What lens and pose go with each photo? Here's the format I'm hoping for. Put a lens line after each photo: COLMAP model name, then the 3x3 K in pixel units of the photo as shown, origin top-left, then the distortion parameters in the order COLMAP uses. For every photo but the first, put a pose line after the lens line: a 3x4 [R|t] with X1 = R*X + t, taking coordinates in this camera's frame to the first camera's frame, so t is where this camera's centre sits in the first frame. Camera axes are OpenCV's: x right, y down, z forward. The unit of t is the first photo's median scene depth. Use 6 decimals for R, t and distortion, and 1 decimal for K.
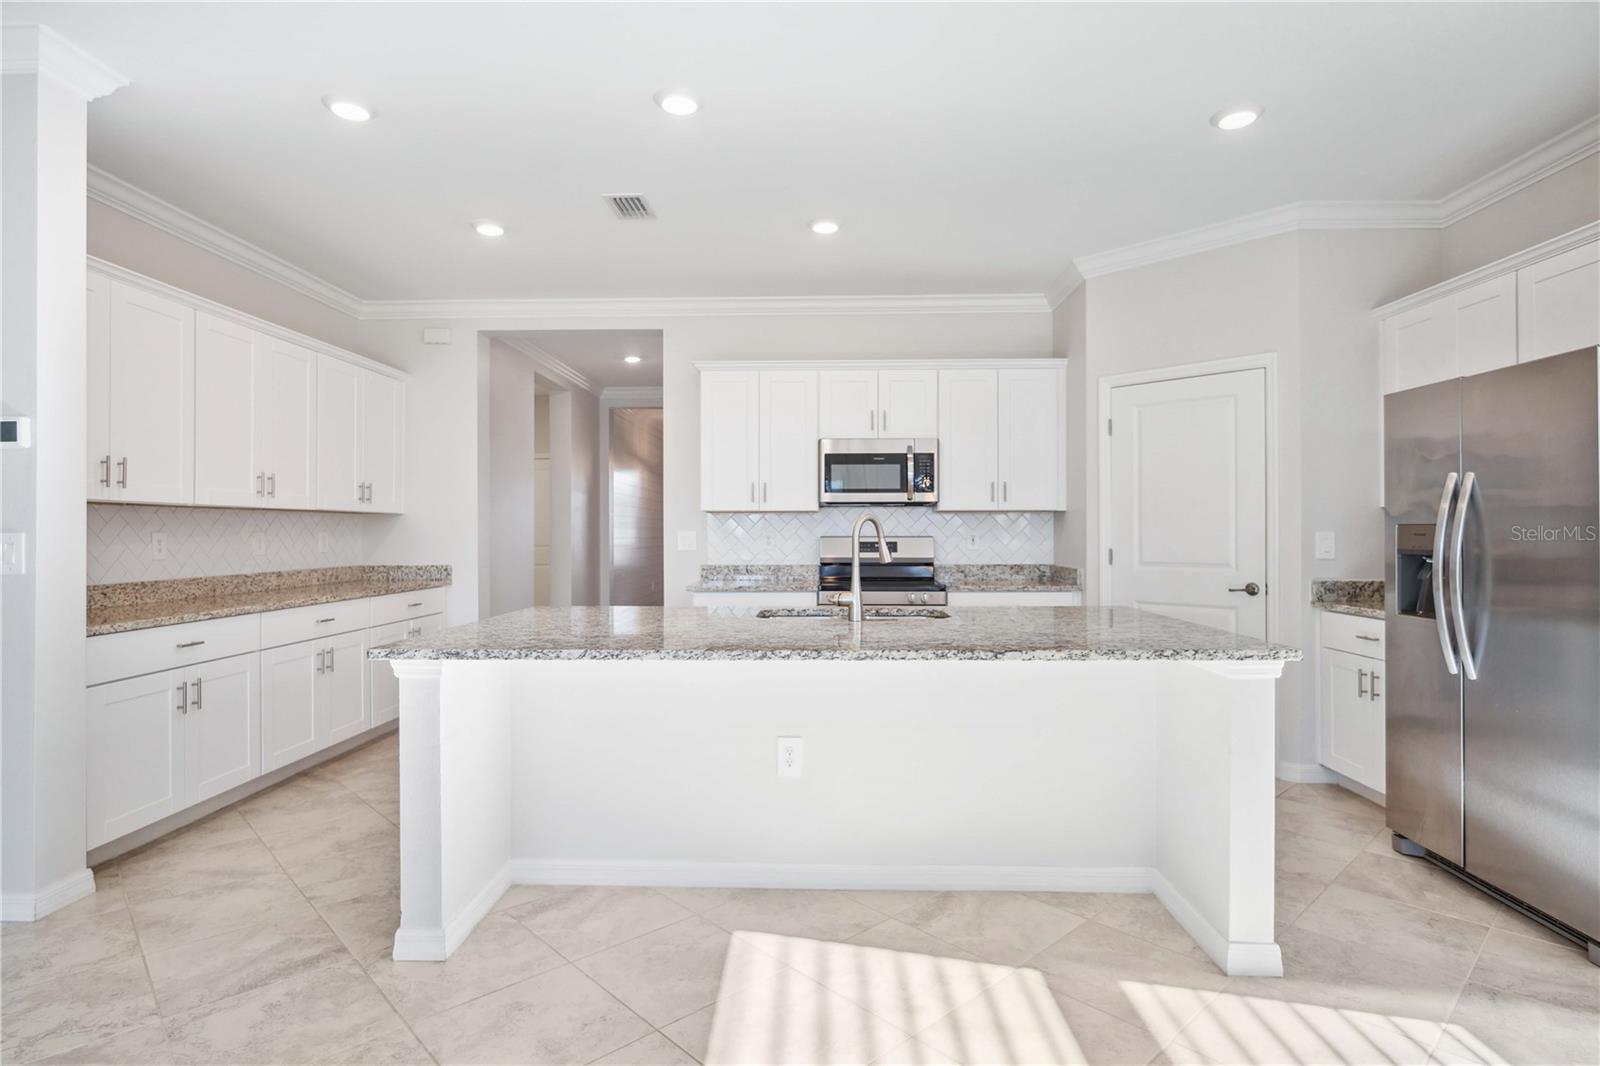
lens RADIAL K [[830.4, 0, 799.1], [0, 830.4, 525.3], [0, 0, 1]] dist [-0.001253, -0.000815]
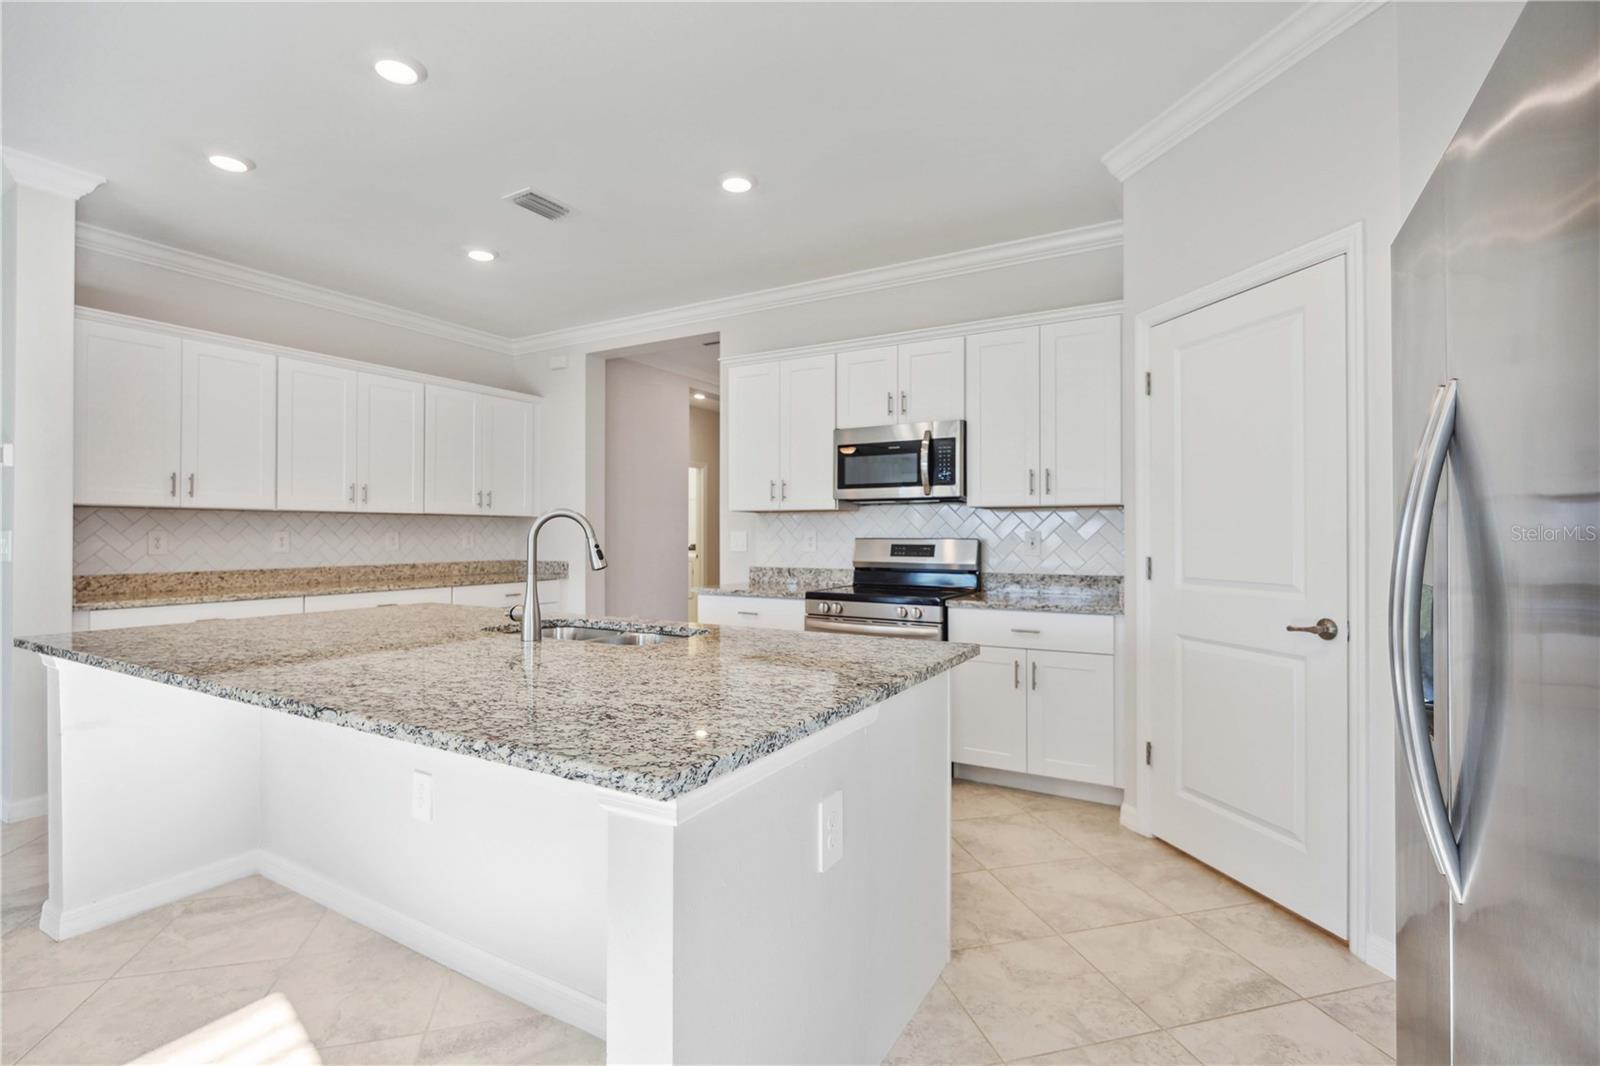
lens RADIAL K [[730.9, 0, 801.8], [0, 730.9, 530.0], [0, 0, 1]] dist [-0.002790, -0.000238]
pose [[0.881235, 0.000051, -0.472679, 0.402192], [0.000628, 0.999999, 0.001279, 0.004336], [0.472678, -0.001424, 0.881234, 0.312399]]
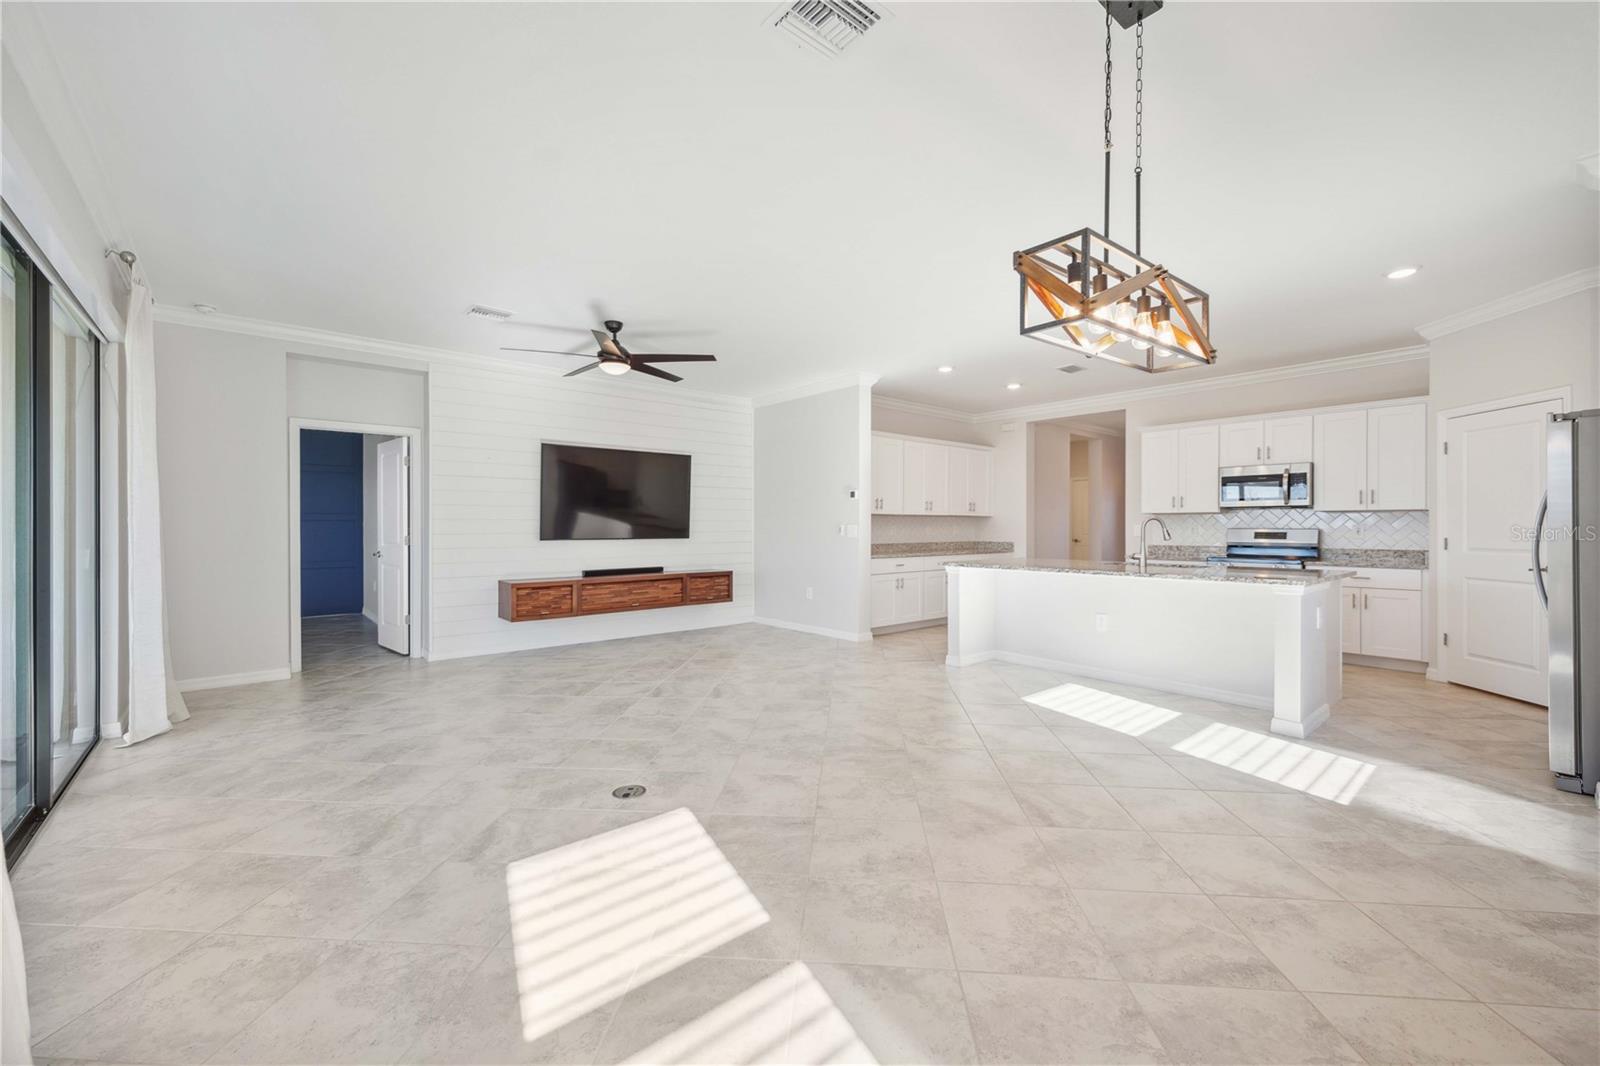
lens RADIAL K [[639.0, 0, 796.1], [0, 639.0, 526.9], [0, 0, 1]] dist [0.002196, 0.000199]
pose [[0.667398, 0.002727, -0.744697, 0.439168], [0.003773, 0.999968, 0.007044, -0.001225], [0.744692, -0.007511, 0.667366, -0.481417]]
